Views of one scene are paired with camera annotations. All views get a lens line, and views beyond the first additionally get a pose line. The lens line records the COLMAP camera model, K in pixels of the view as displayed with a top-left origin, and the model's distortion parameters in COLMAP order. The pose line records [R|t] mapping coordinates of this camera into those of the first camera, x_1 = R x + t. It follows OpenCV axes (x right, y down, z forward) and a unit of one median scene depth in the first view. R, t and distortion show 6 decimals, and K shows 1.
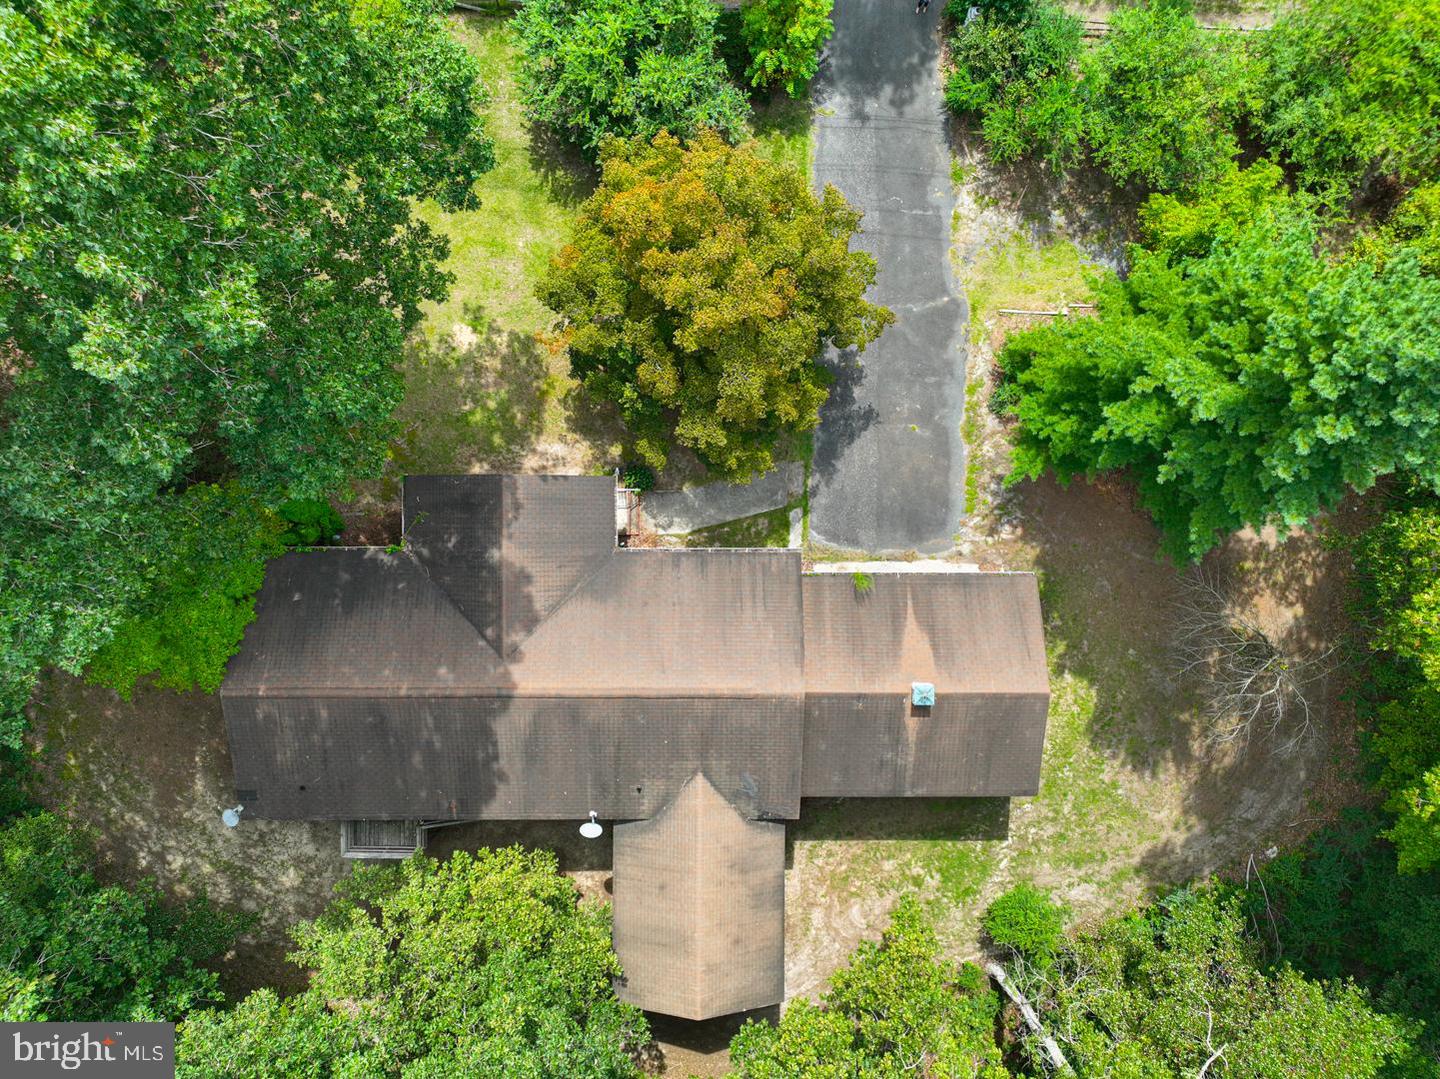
lens RADIAL K [[1024.7, 0, 718.6], [0, 1024.7, 549.7], [0, 0, 1]] dist [-0.004461, 0.006154]
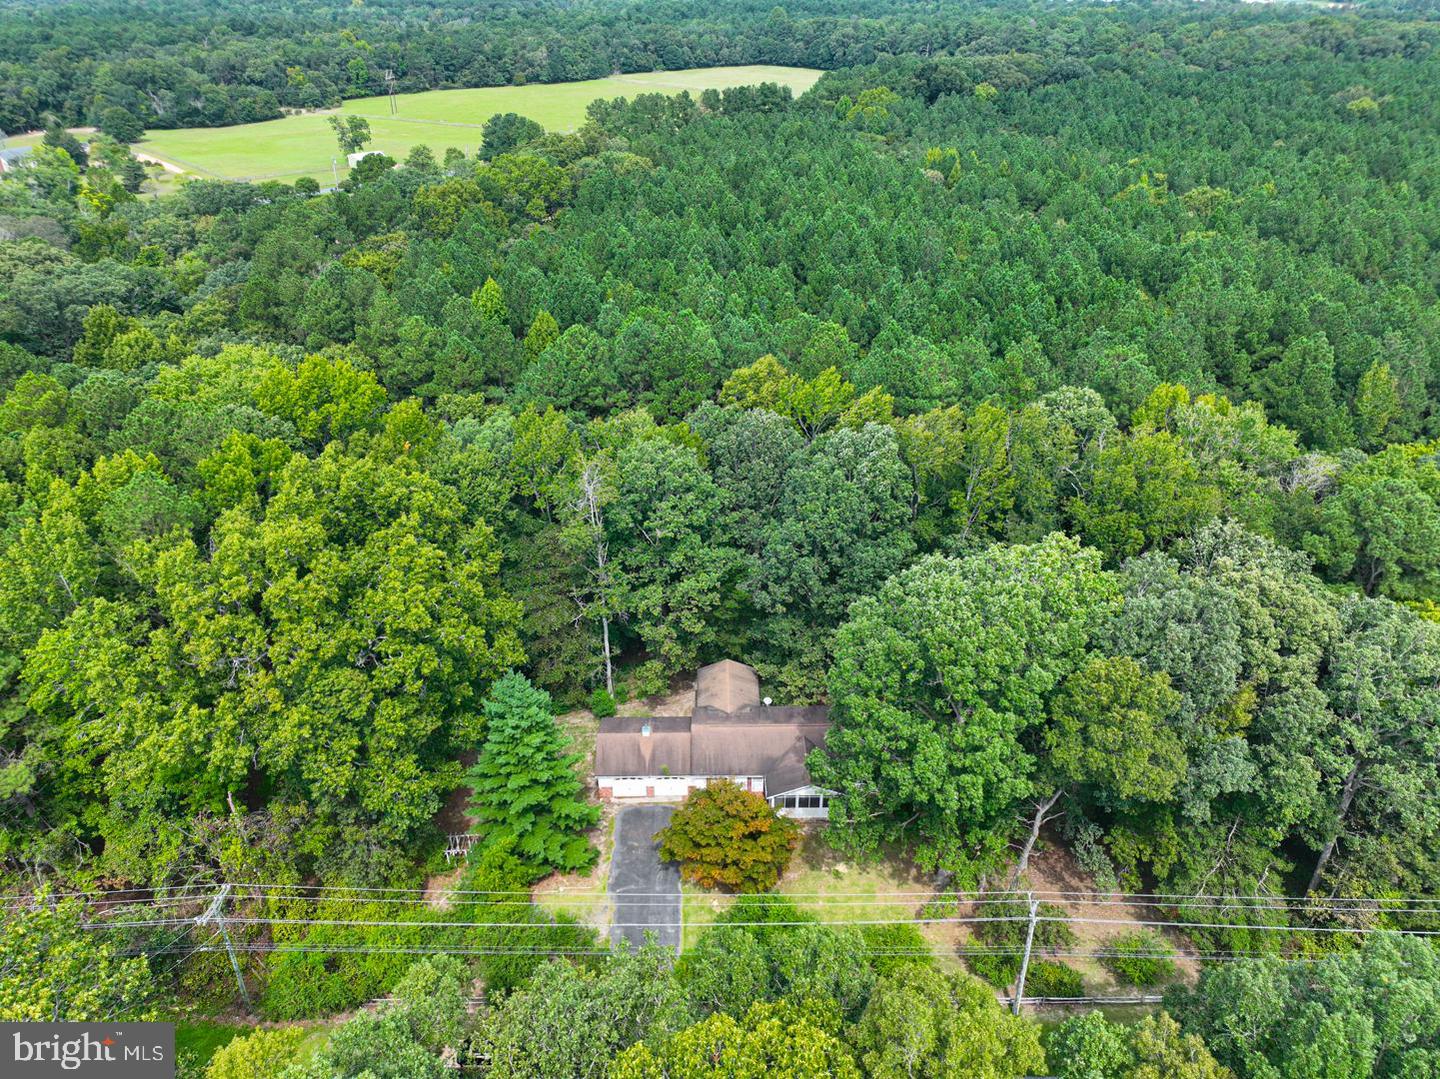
lens RADIAL K [[1024.7, 0, 718.6], [0, 1024.7, 549.7], [0, 0, 1]] dist [-0.004461, 0.006154]
pose [[-0.999882, 0.004331, -0.014766, 0.041416], [-0.014975, -0.494645, 0.868966, -1.726829], [-0.003540, 0.869084, 0.494651, -0.651577]]
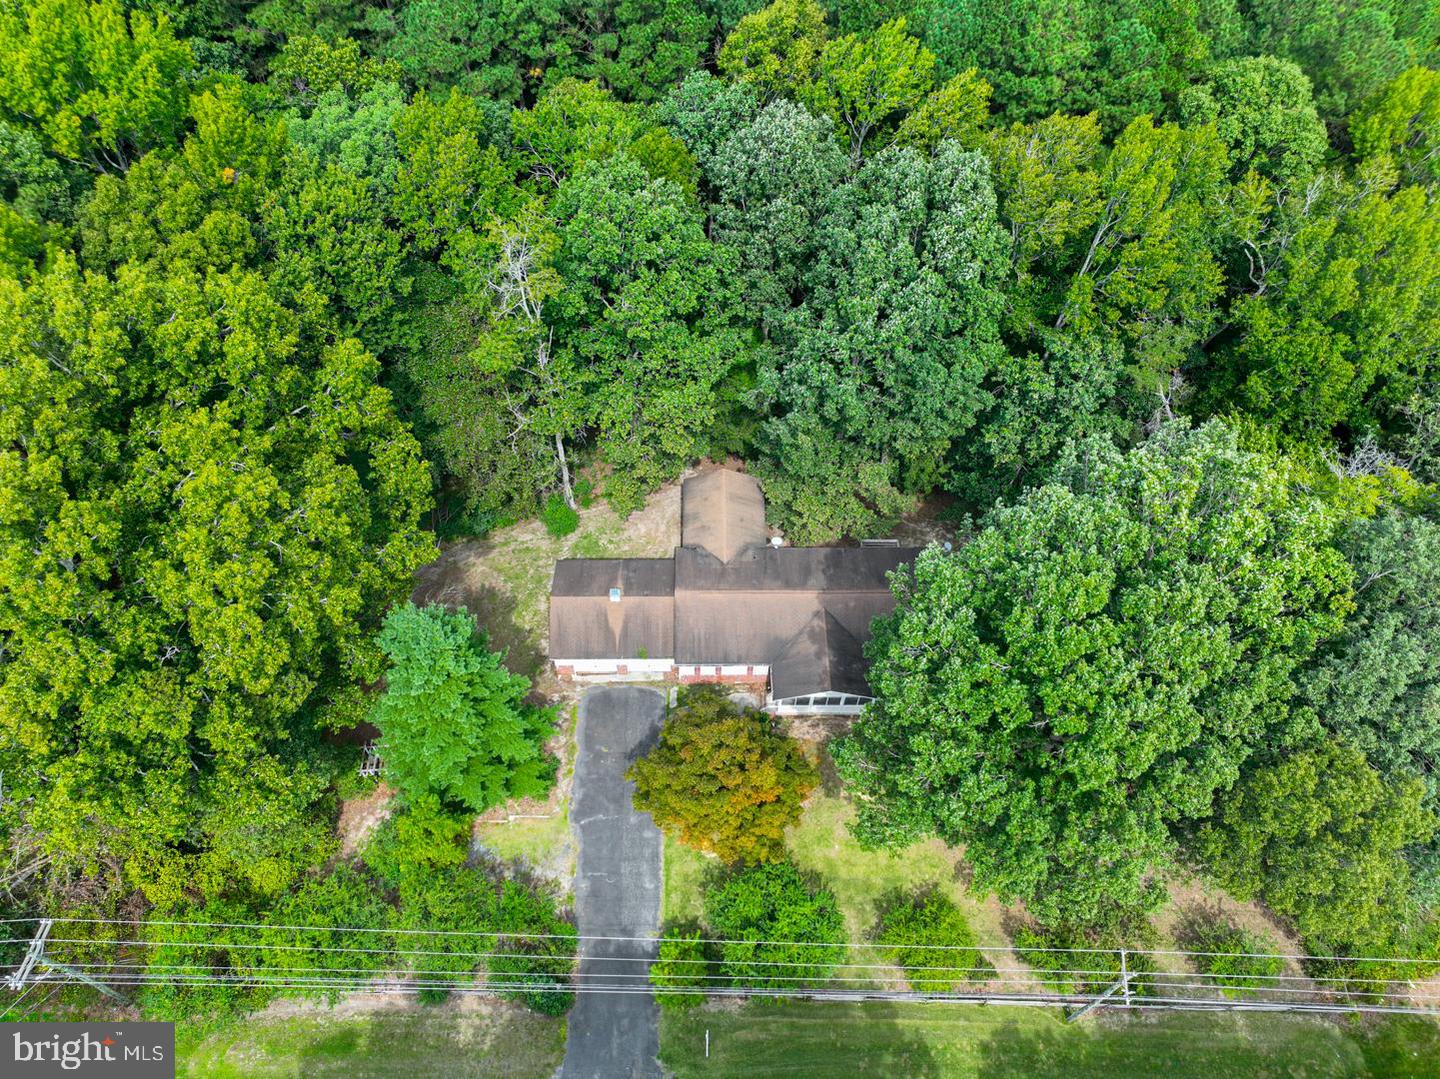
lens RADIAL K [[1024.7, 0, 718.6], [0, 1024.7, 549.7], [0, 0, 1]] dist [-0.004461, 0.006154]
pose [[-0.999603, -0.000410, -0.028184, 0.045886], [-0.015550, -0.825960, 0.563515, -0.820910], [-0.023509, 0.563729, 0.825625, -0.636794]]
